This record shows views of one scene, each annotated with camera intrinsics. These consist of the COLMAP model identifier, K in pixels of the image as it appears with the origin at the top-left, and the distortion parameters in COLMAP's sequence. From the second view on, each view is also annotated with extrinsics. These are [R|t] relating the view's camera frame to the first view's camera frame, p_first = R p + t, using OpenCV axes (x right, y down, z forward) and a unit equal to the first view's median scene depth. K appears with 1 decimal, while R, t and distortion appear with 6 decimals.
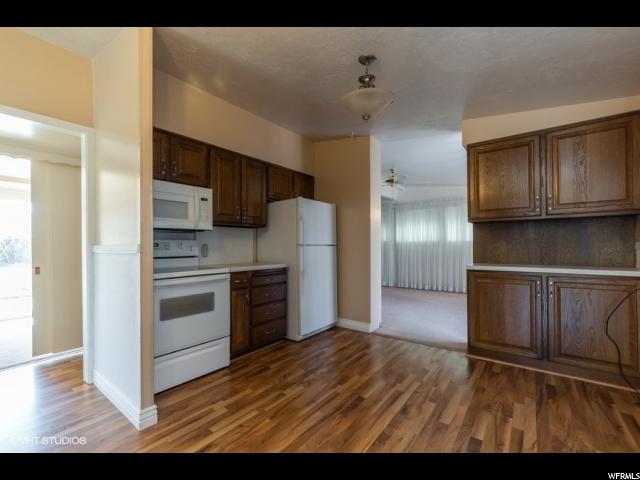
lens RADIAL K [[285.0, 0, 317.7], [0, 285.0, 242.5], [0, 0, 1]] dist [0.004109, 0.000234]
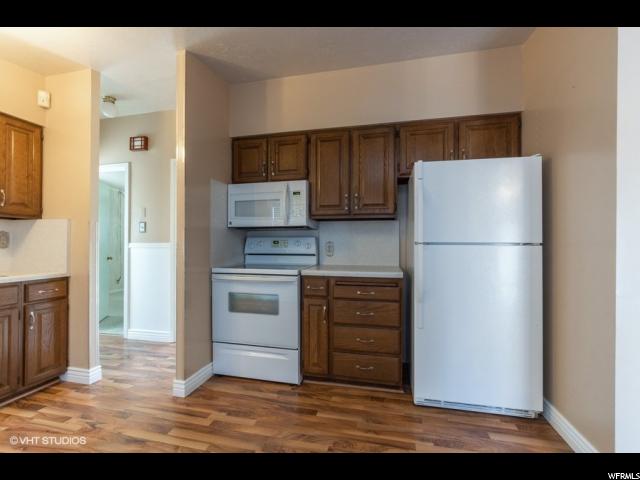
lens RADIAL K [[285.0, 0, 320.0], [0, 285.0, 241.0], [0, 0, 1]] dist [0.004109, 0.000234]
pose [[0.410905, -0.002880, -0.911673, 0.470637], [0.006064, 0.999982, -0.000426, 0.004325], [0.911658, -0.005354, 0.410915, 0.684913]]
